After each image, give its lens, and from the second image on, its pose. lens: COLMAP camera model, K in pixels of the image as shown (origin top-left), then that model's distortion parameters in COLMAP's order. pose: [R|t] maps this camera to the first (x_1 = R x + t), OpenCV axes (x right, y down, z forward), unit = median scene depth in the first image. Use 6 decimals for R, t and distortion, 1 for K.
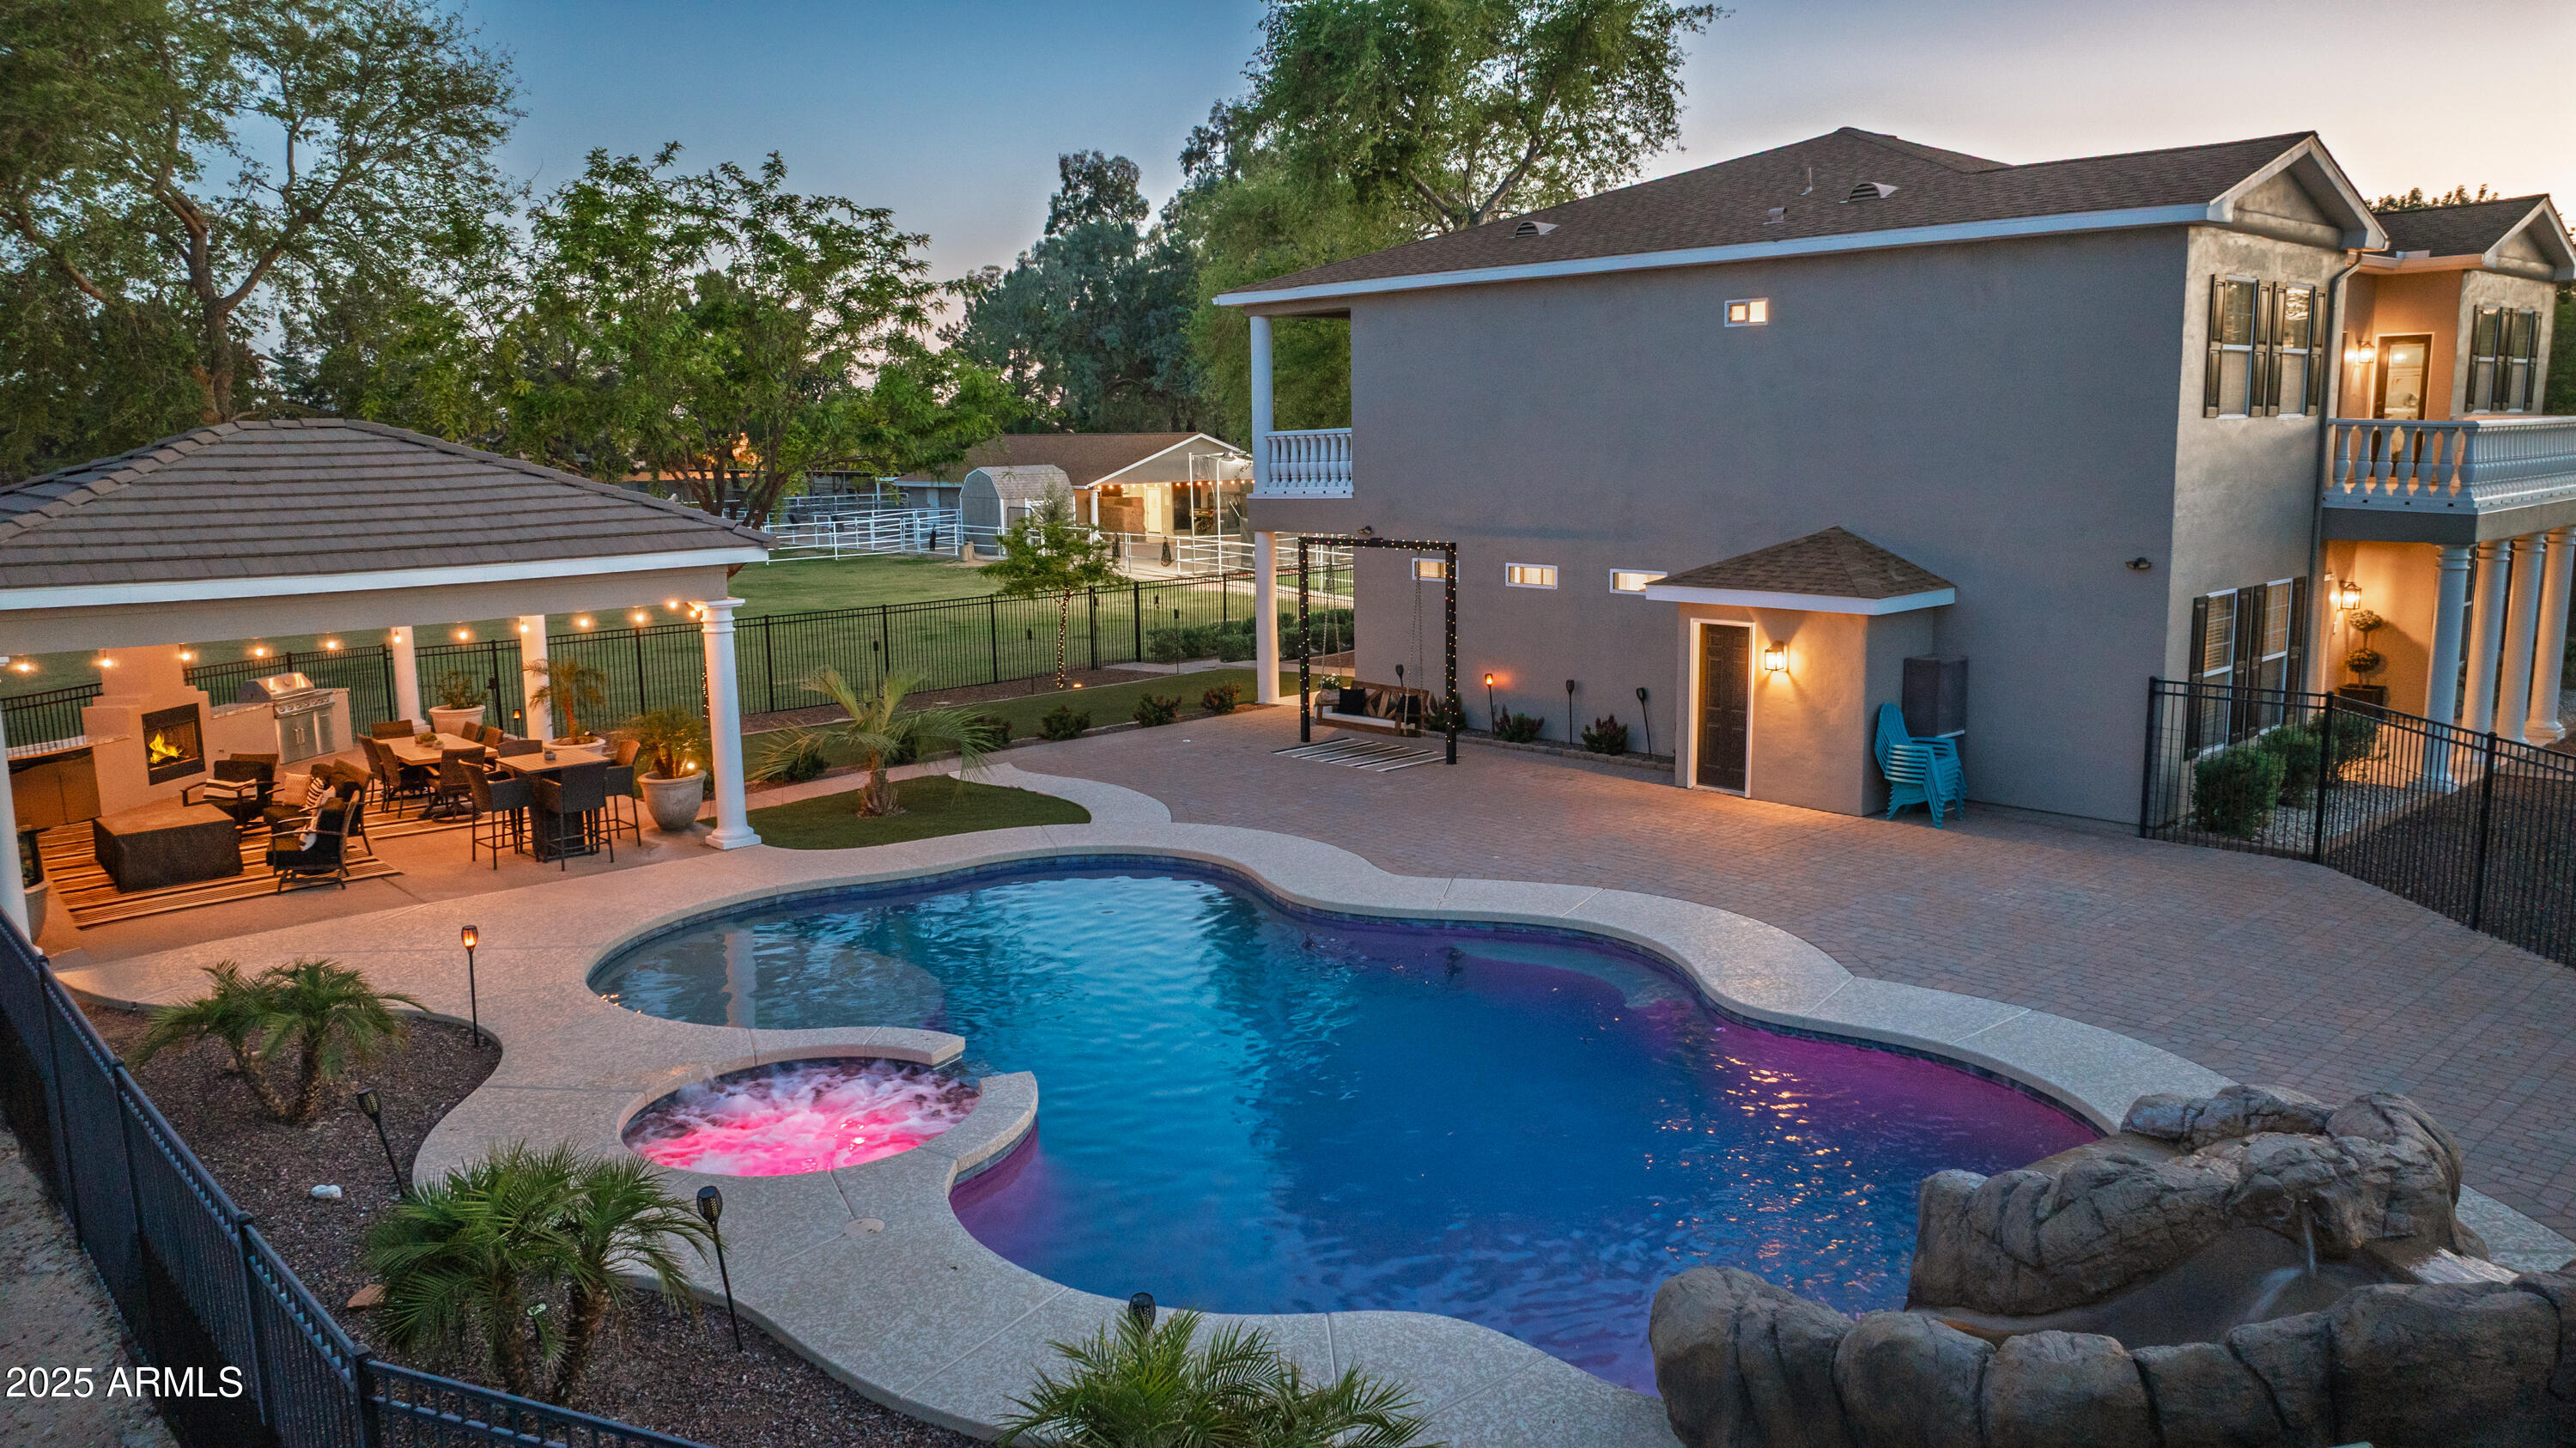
lens RADIAL K [[1865.4, 0, 1288.0], [0, 1865.4, 724.0], [0, 0, 1]] dist [-0.006829, -0.001580]
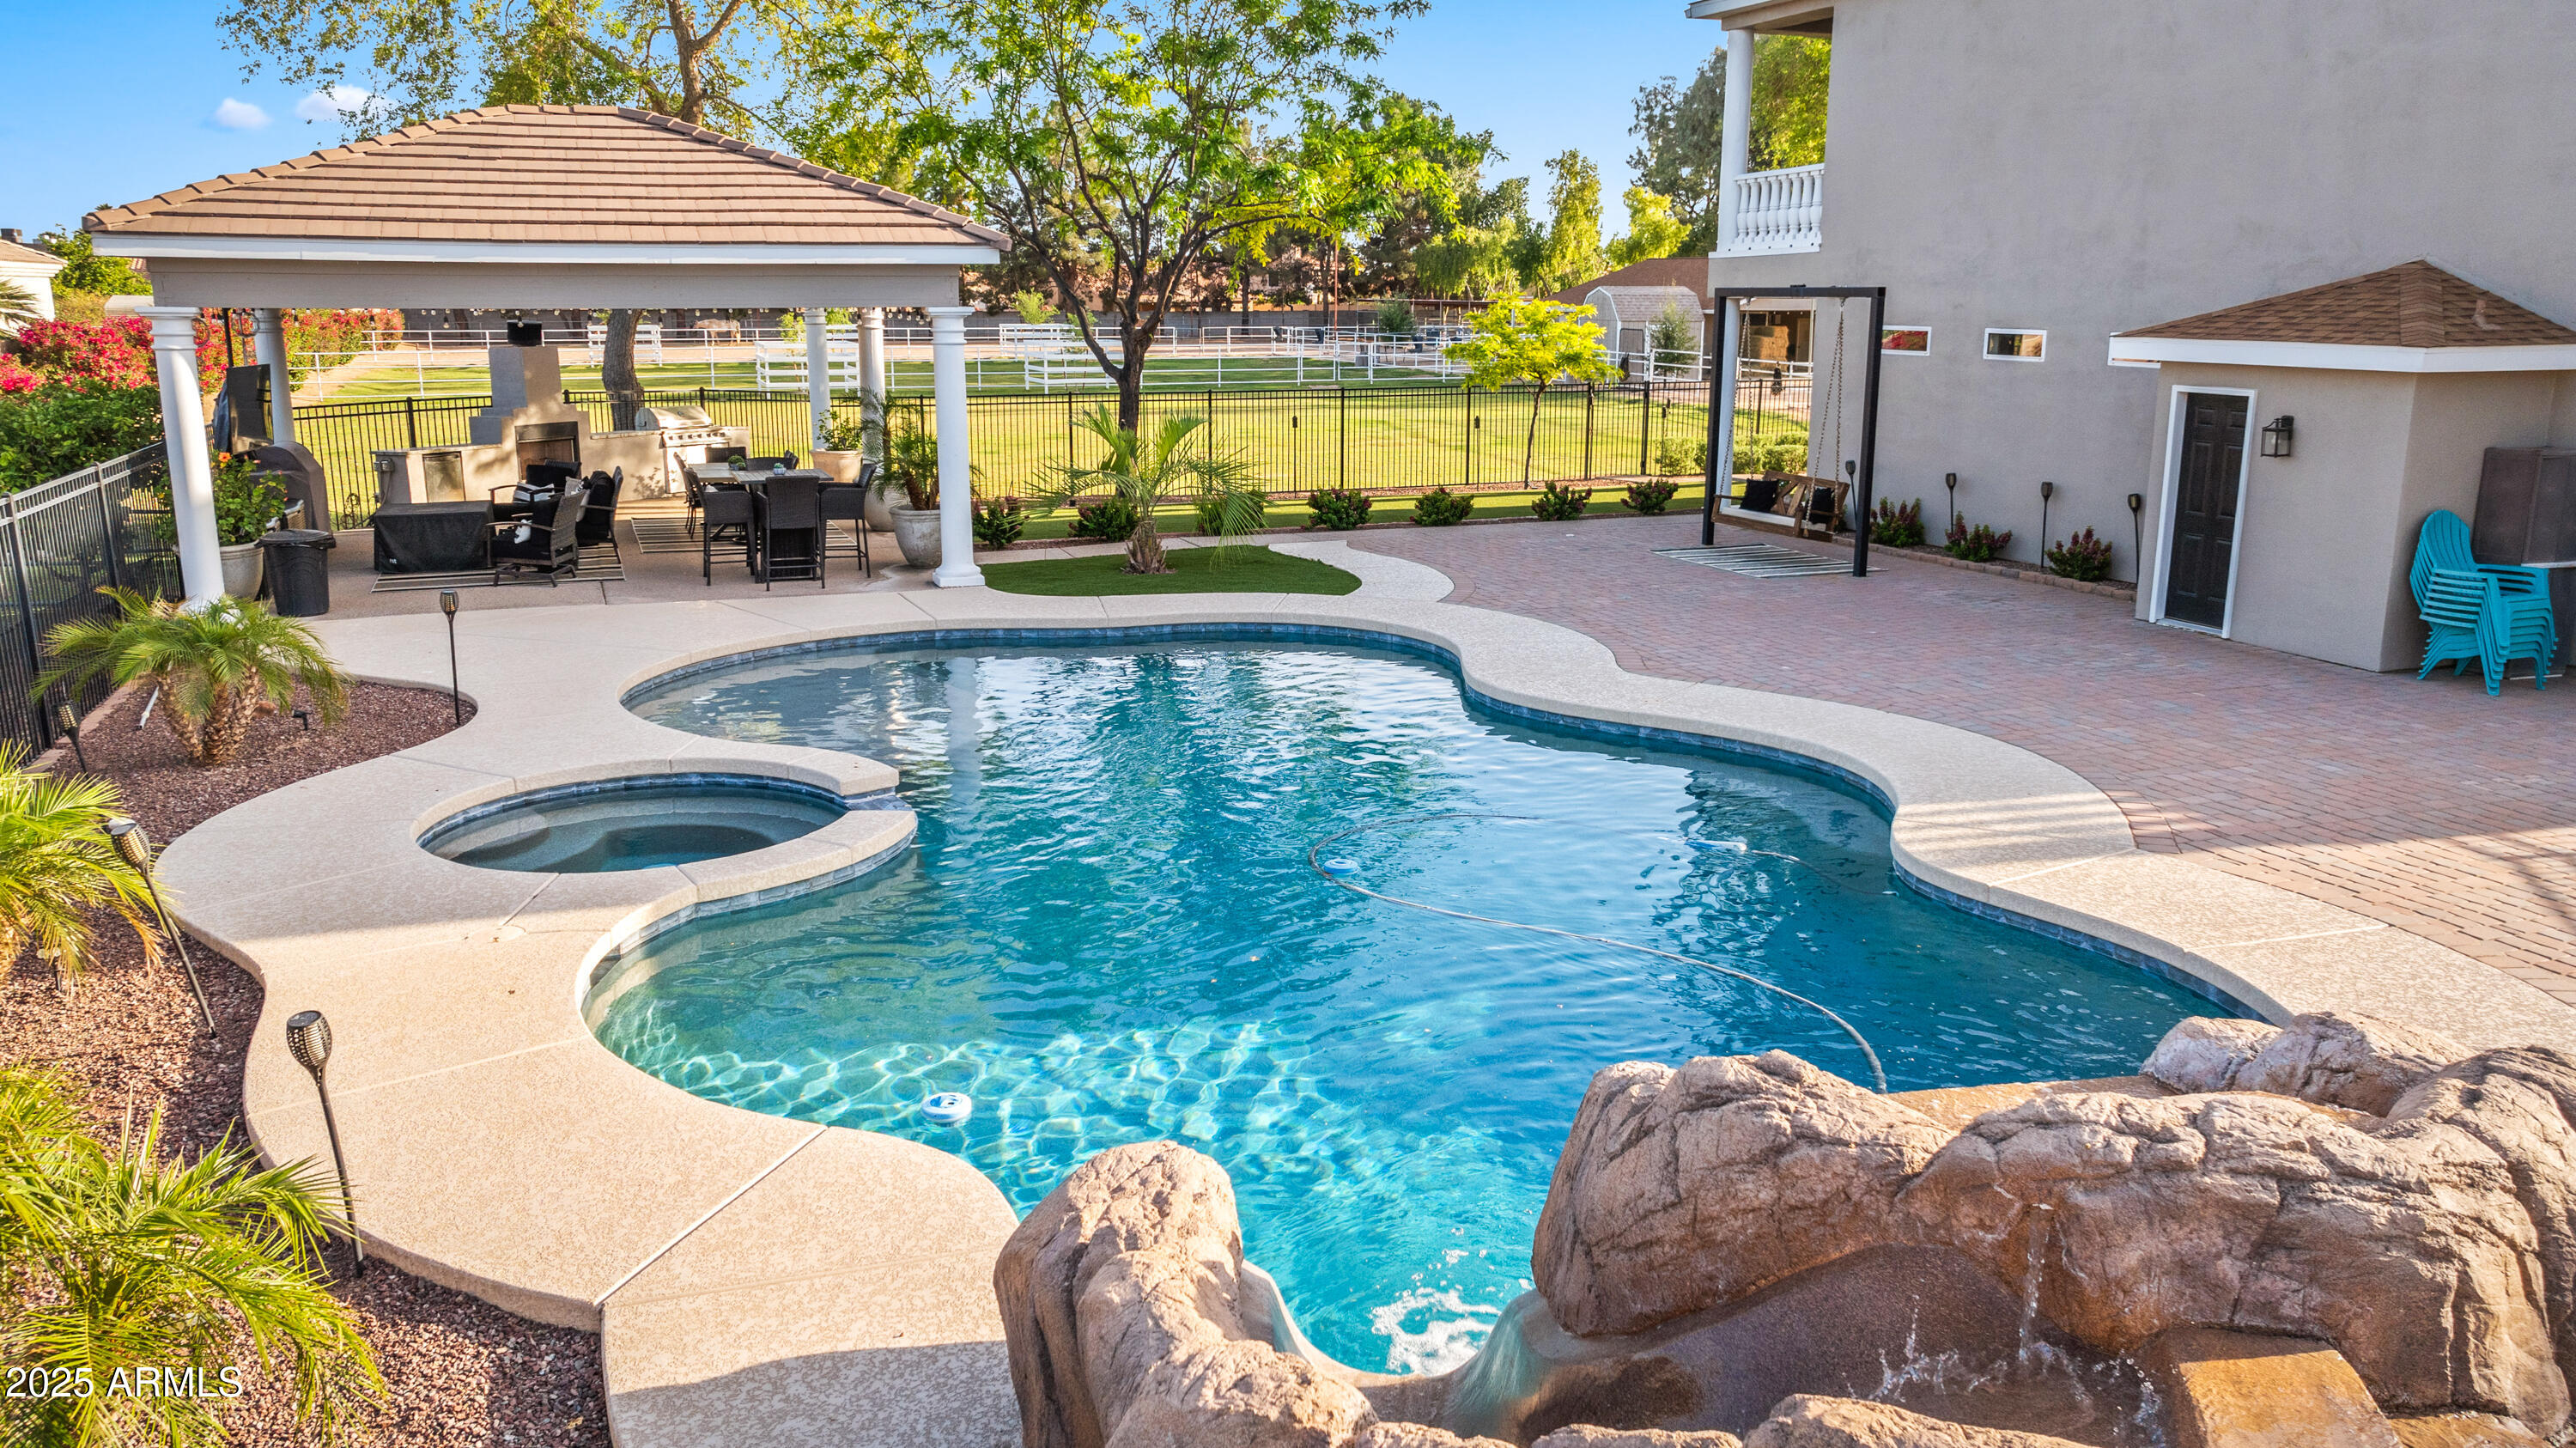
lens RADIAL K [[1921.1, 0, 1288.0], [0, 1921.1, 724.0], [0, 0, 1]] dist [-0.000925, 0.000122]
pose [[0.926683, 0.102075, -0.361718, 0.172036], [-0.077883, 0.993676, 0.080883, 0.038400], [0.367686, -0.046781, 0.928772, 0.165966]]
